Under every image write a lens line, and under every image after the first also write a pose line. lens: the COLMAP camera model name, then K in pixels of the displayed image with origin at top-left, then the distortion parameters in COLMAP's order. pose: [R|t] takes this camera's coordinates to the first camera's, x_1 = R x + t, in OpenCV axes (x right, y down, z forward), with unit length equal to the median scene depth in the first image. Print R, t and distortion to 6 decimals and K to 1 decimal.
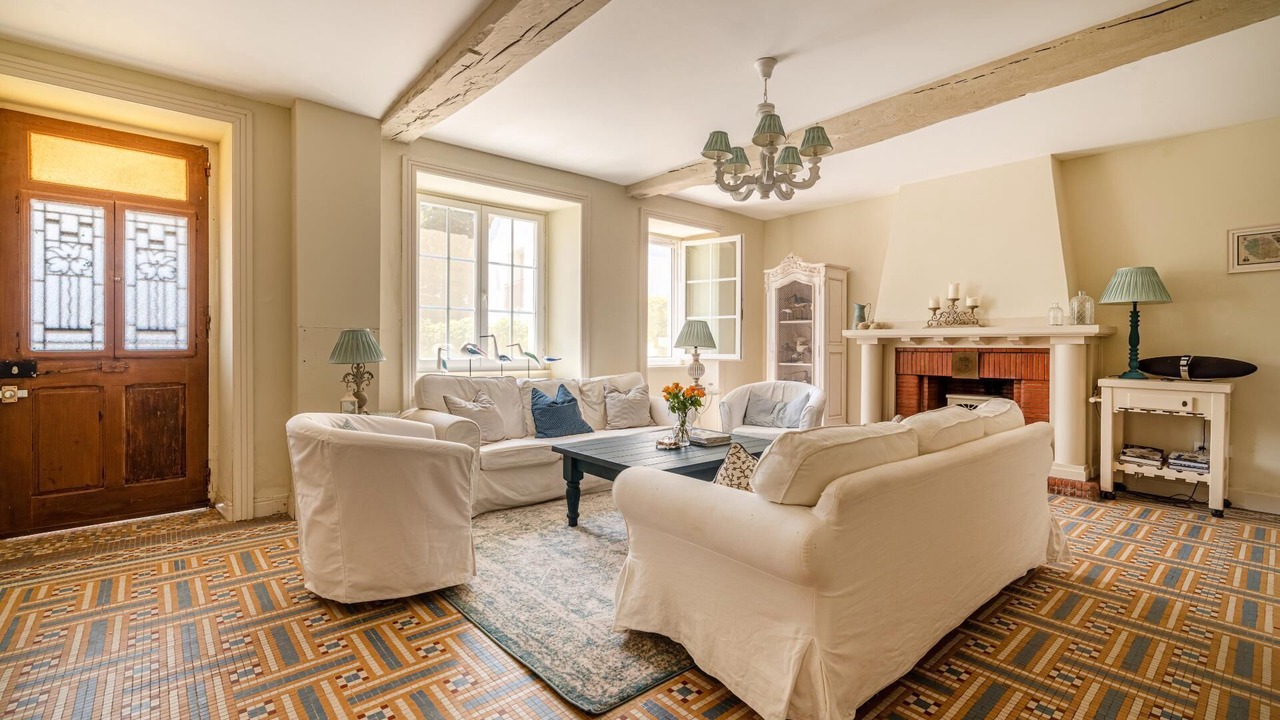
lens RADIAL K [[566.4, 0, 643.7], [0, 566.4, 352.5], [0, 0, 1]] dist [-0.001691, 0.000529]
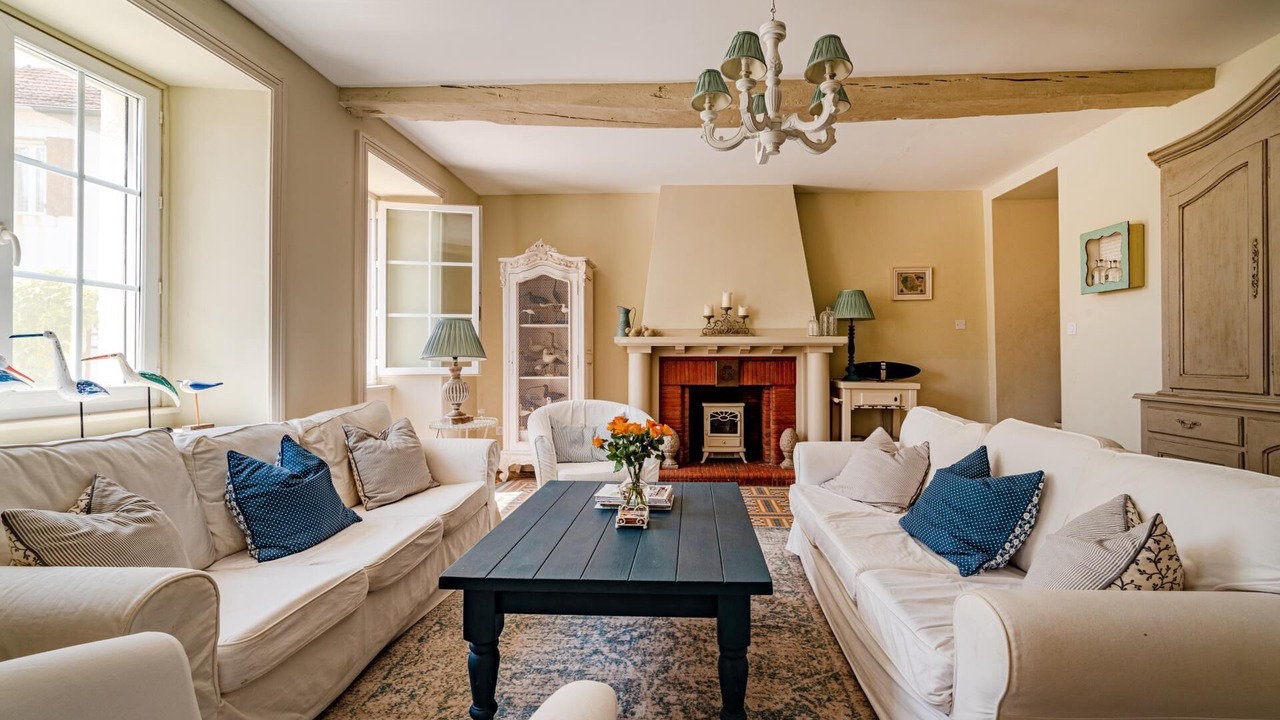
lens RADIAL K [[566.4, 0, 639.1], [0, 566.4, 353.3], [0, 0, 1]] dist [-0.001691, 0.000529]
pose [[0.679416, -0.002675, 0.733748, -0.290227], [0.011941, 0.999901, -0.007411, -0.008470], [-0.733656, 0.013797, 0.679381, 0.423966]]
